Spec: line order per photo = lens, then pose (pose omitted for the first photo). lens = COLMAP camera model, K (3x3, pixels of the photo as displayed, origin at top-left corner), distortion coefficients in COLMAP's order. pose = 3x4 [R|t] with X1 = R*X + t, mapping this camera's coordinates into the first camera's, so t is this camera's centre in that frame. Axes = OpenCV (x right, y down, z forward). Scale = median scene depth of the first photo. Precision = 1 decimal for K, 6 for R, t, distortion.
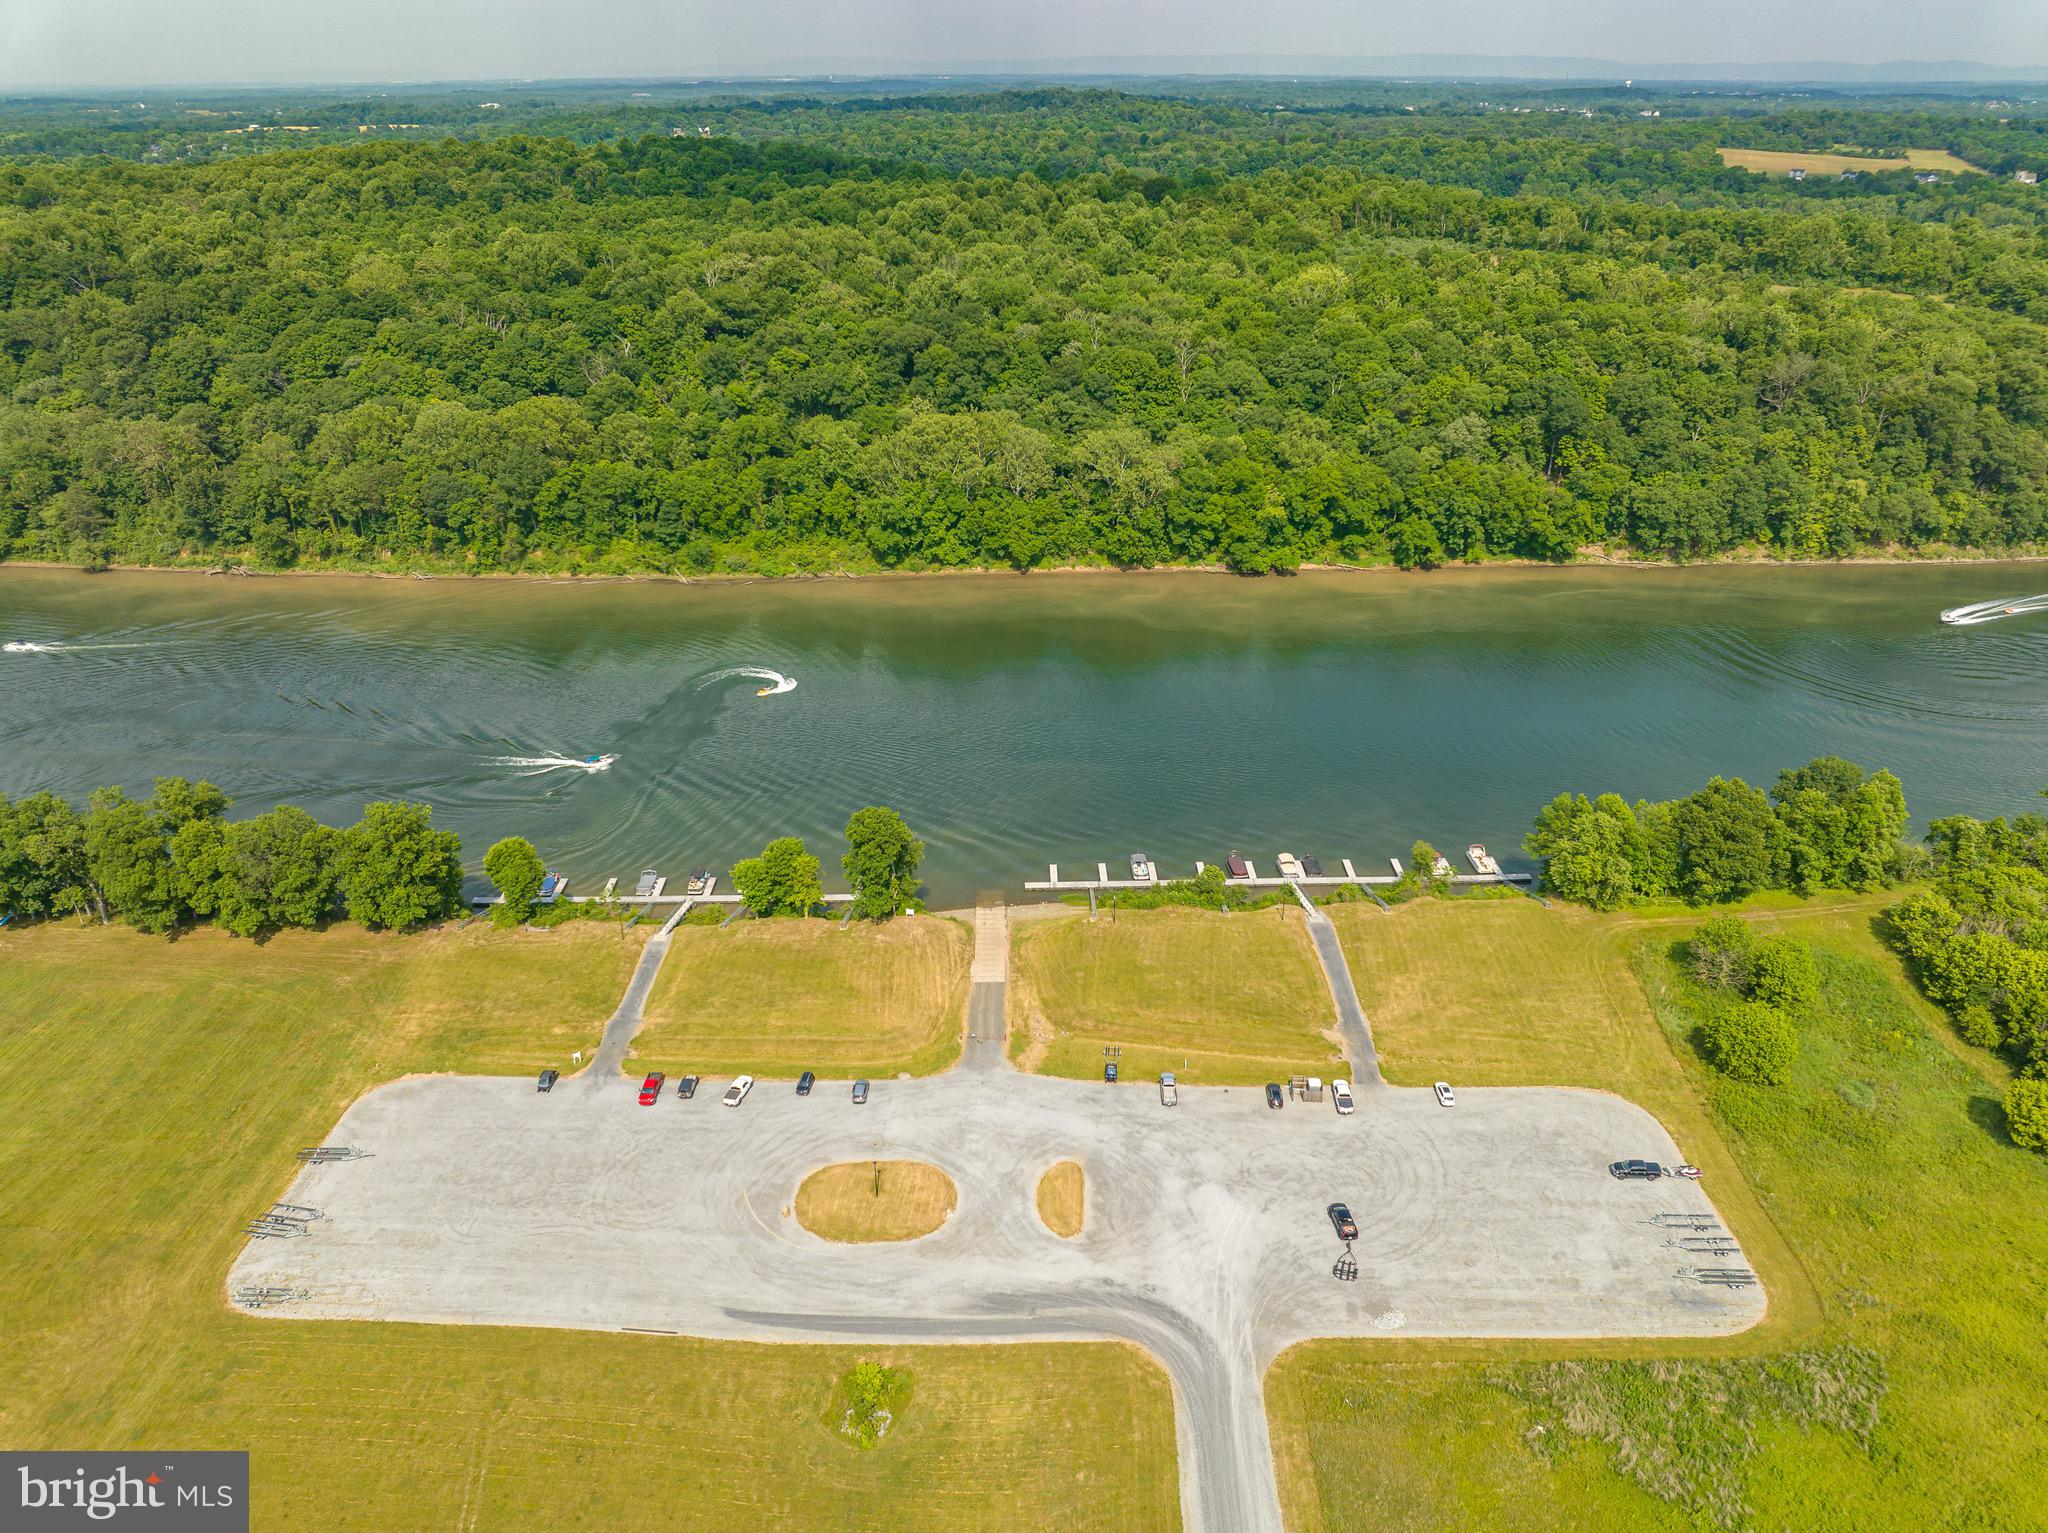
lens RADIAL K [[1444.3, 0, 1013.7], [0, 1444.3, 762.2], [0, 0, 1]] dist [-0.041313, 0.009709]
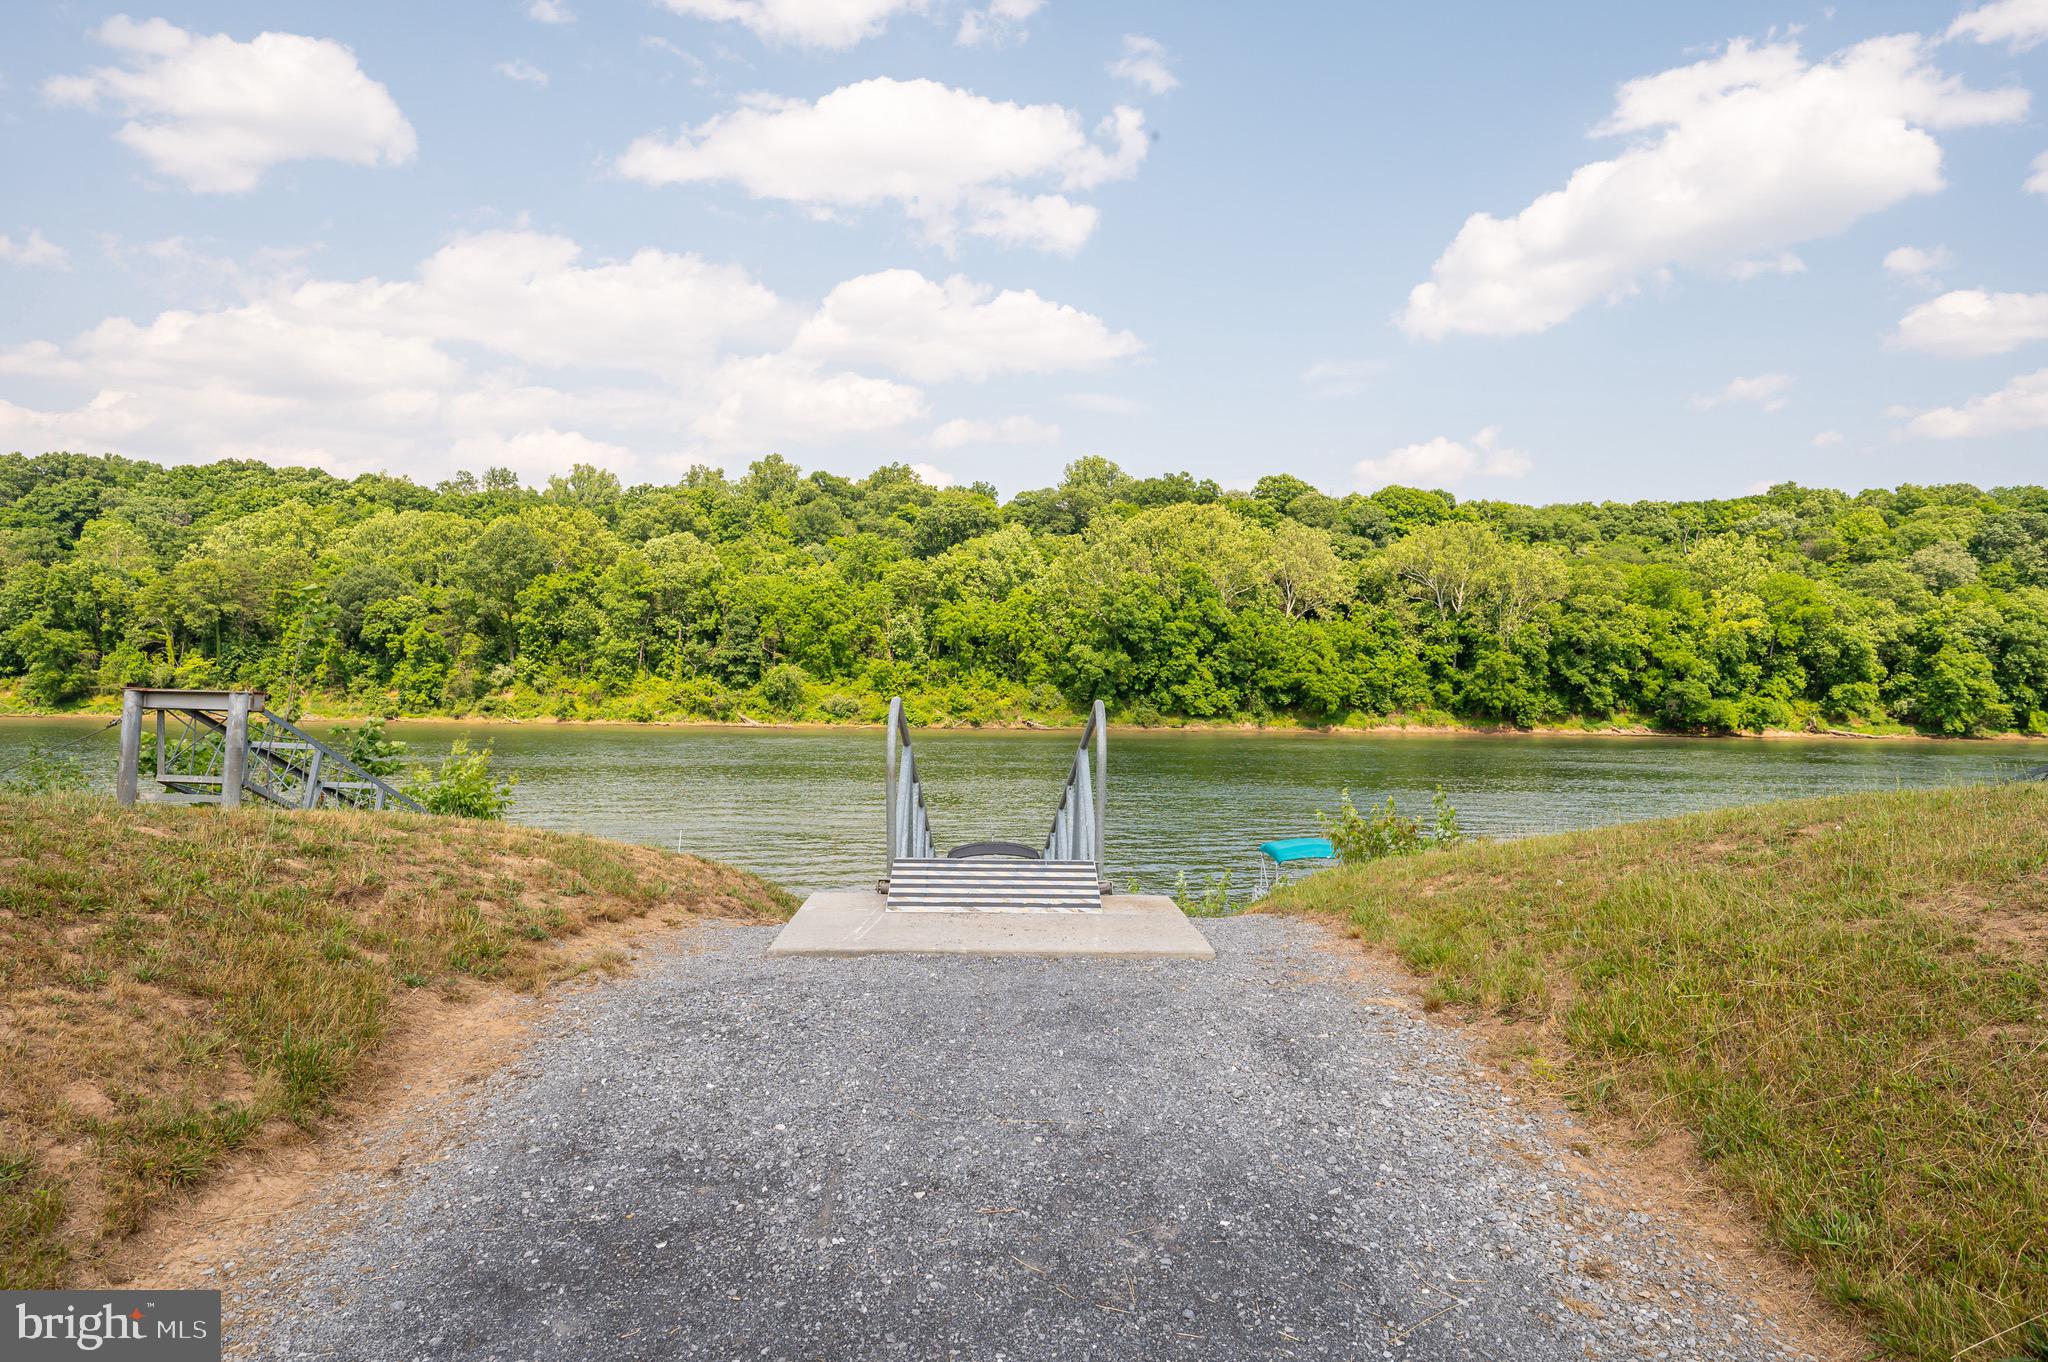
lens RADIAL K [[1286.6, 0, 1028.5], [0, 1286.6, 665.5], [0, 0, 1]] dist [-0.002965, -0.002036]
pose [[0.999196, 0.021070, 0.034102, -0.134563], [-0.003464, 0.892929, -0.450185, 0.085520], [-0.039936, 0.449705, 0.892284, 0.515553]]
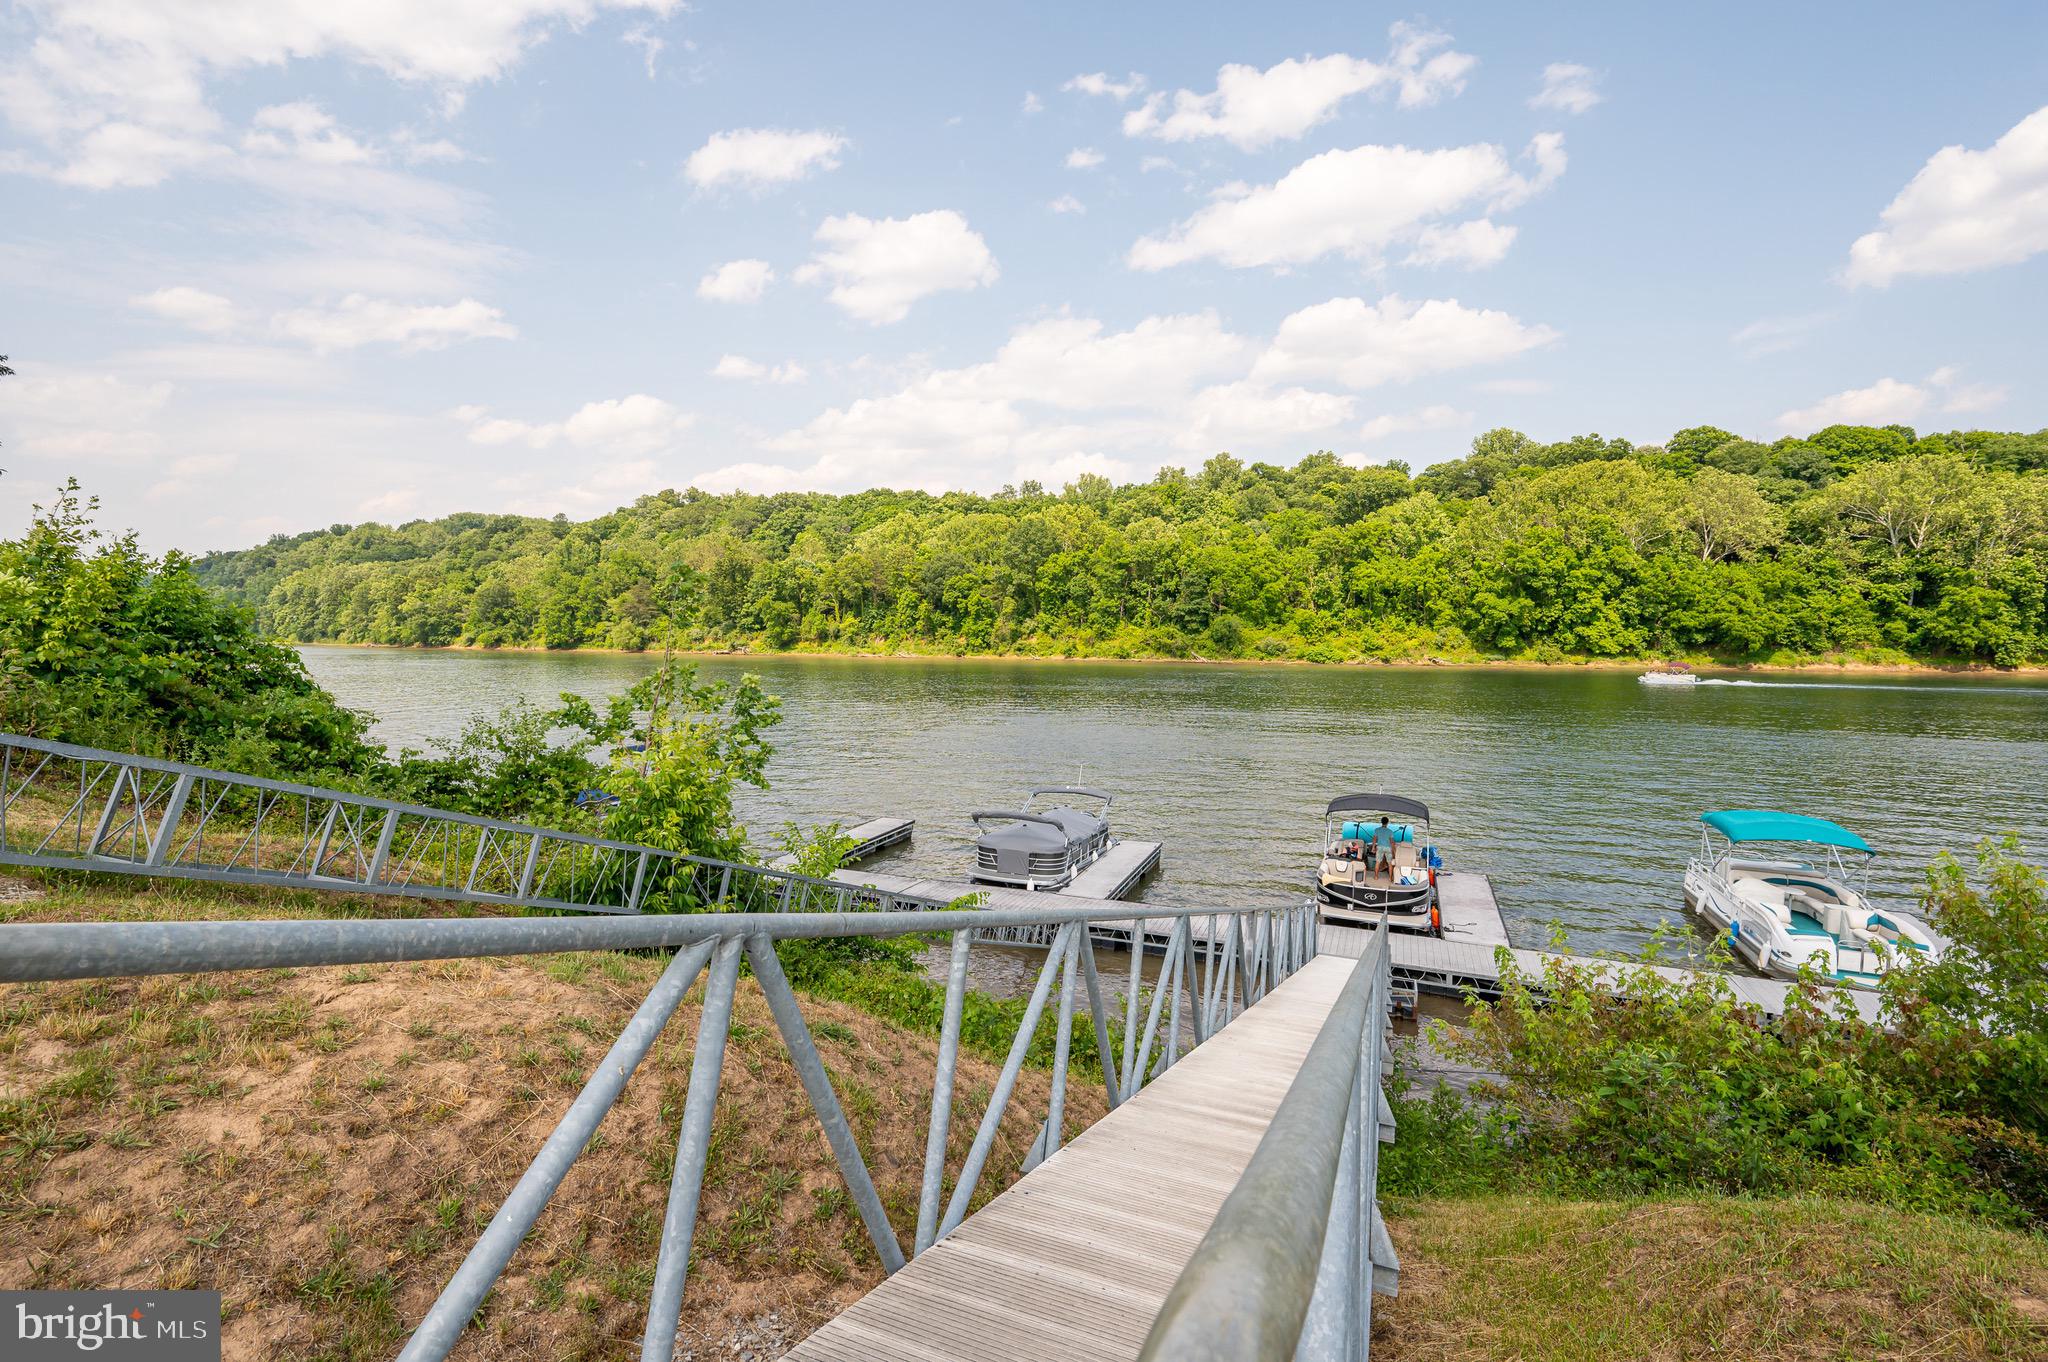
lens RADIAL K [[921.5, 0, 1006.7], [0, 921.5, 675.9], [0, 0, 1]] dist [-0.000772, -0.001306]
pose [[0.916585, 0.028305, -0.398837, -0.127649], [-0.179741, 0.920191, -0.347767, 0.069202], [0.357162, 0.390446, 0.848521, 0.545562]]
